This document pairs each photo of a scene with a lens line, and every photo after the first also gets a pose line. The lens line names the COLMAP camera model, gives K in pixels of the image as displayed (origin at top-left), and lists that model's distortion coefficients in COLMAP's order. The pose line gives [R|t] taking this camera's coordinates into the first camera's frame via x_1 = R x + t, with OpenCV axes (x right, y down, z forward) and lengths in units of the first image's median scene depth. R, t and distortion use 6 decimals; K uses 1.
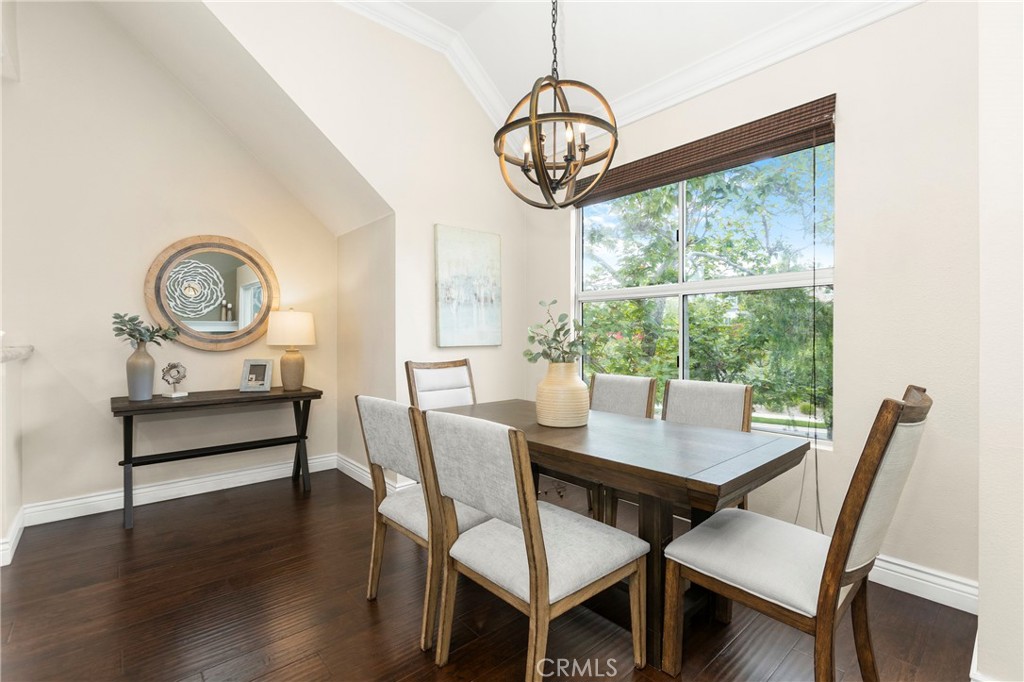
lens RADIAL K [[461.0, 0, 513.4], [0, 461.0, 340.1], [0, 0, 1]] dist [-0.003711, 0.001020]
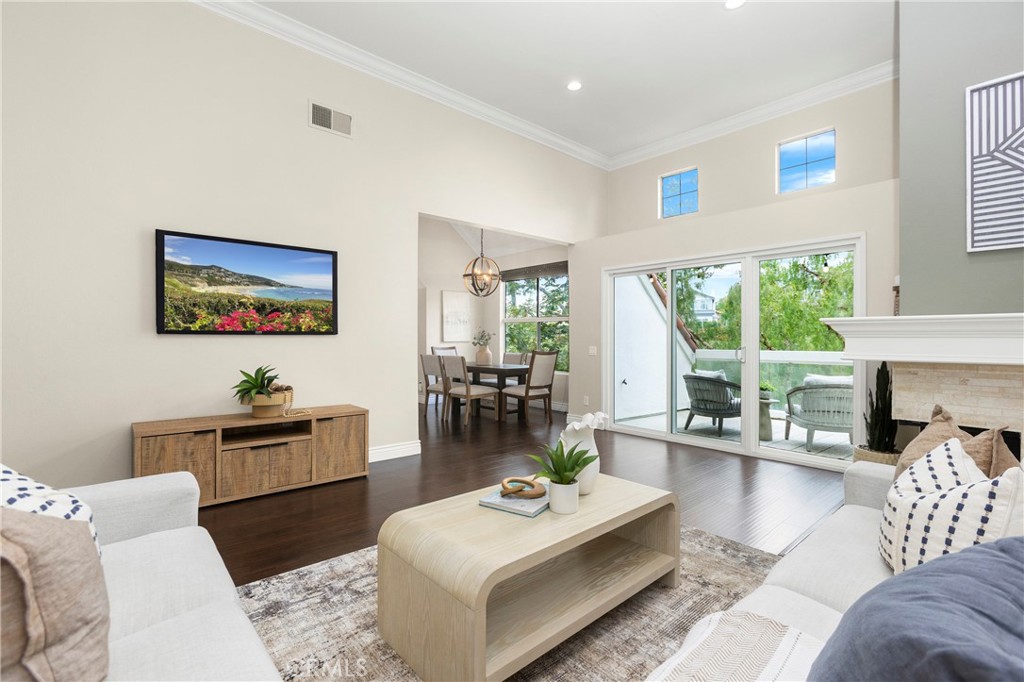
lens RADIAL K [[461.0, 0, 510.4], [0, 461.0, 340.8], [0, 0, 1]] dist [-0.003711, 0.001020]
pose [[0.999961, 0.005295, 0.007048, 0.185572], [-0.005290, 0.999986, -0.000821, 0.011739], [-0.007053, 0.000784, 0.999975, -1.523195]]
